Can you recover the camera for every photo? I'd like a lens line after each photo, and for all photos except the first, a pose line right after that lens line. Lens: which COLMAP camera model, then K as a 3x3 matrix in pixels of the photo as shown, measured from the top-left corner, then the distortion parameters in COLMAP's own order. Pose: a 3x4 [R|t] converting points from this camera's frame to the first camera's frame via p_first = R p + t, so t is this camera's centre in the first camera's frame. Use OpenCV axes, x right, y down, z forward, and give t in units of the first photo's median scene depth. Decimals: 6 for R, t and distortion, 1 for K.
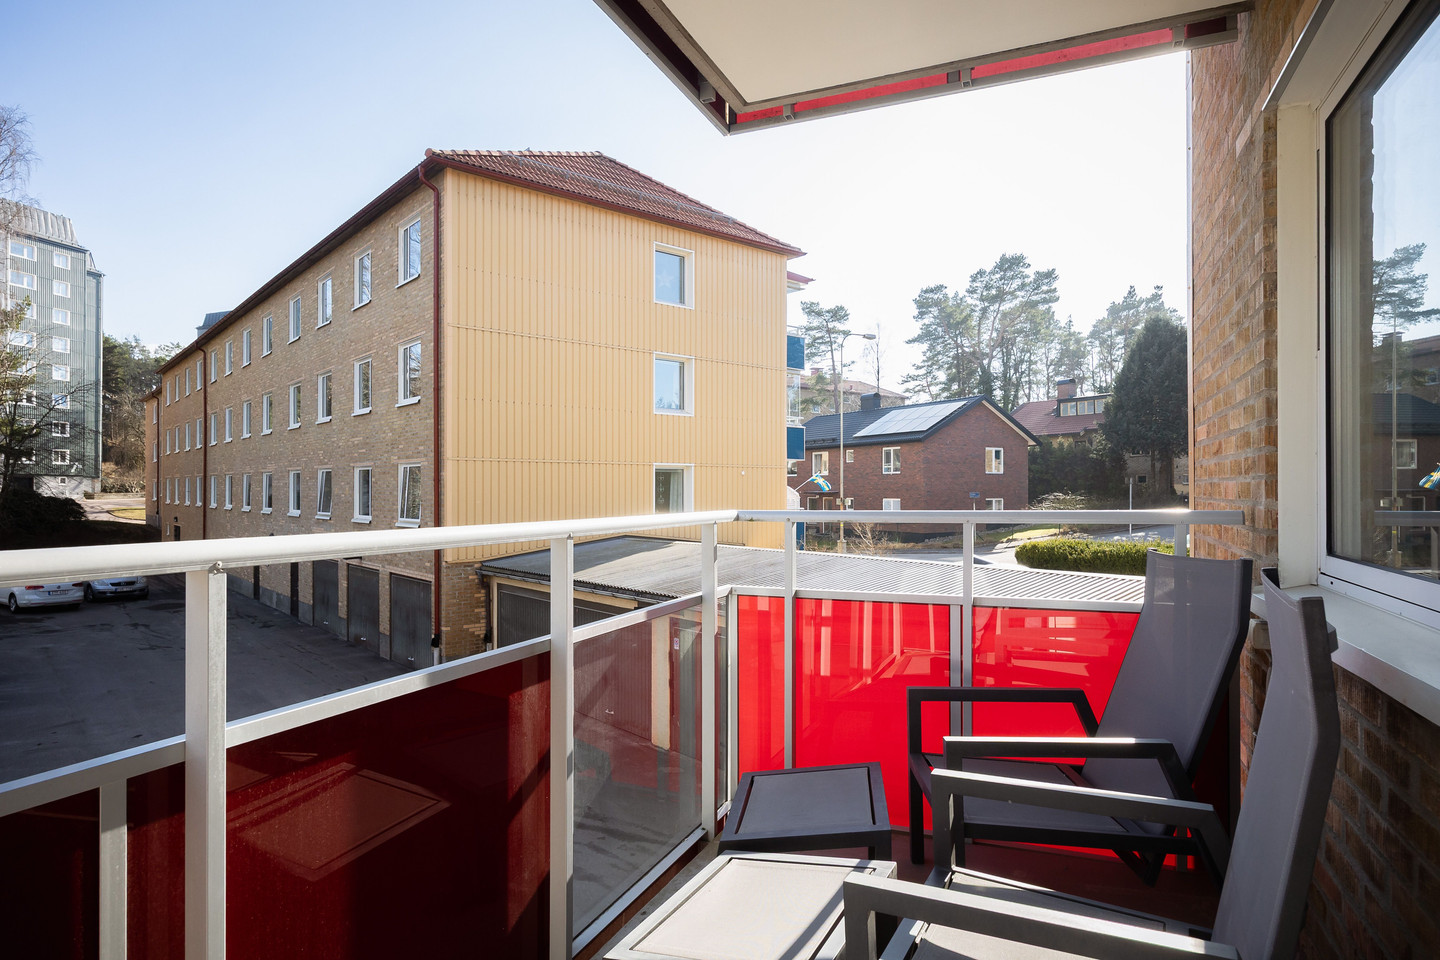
lens RADIAL K [[819.9, 0, 716.7], [0, 819.9, 484.8], [0, 0, 1]] dist [-0.007886, -0.001758]
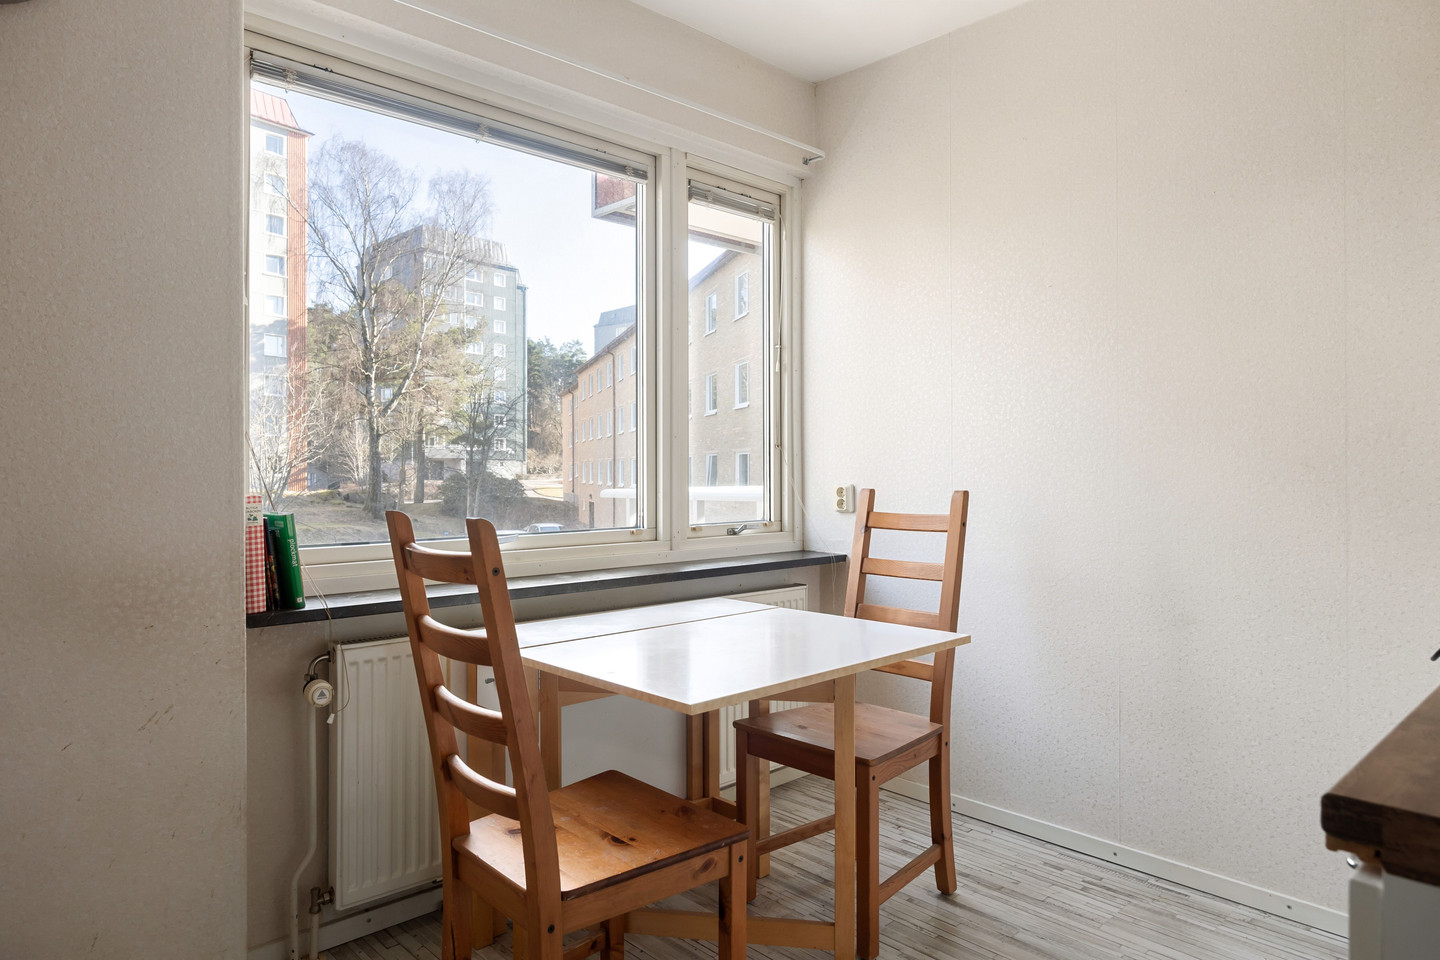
lens RADIAL K [[873.8, 0, 714.9], [0, 873.8, 475.1], [0, 0, 1]] dist [-0.004508, -0.000199]
pose [[0.910572, -0.000598, -0.413351, 0.050932], [0.005387, 0.999931, 0.010420, -0.001337], [0.413316, -0.011715, 0.910512, -0.155880]]
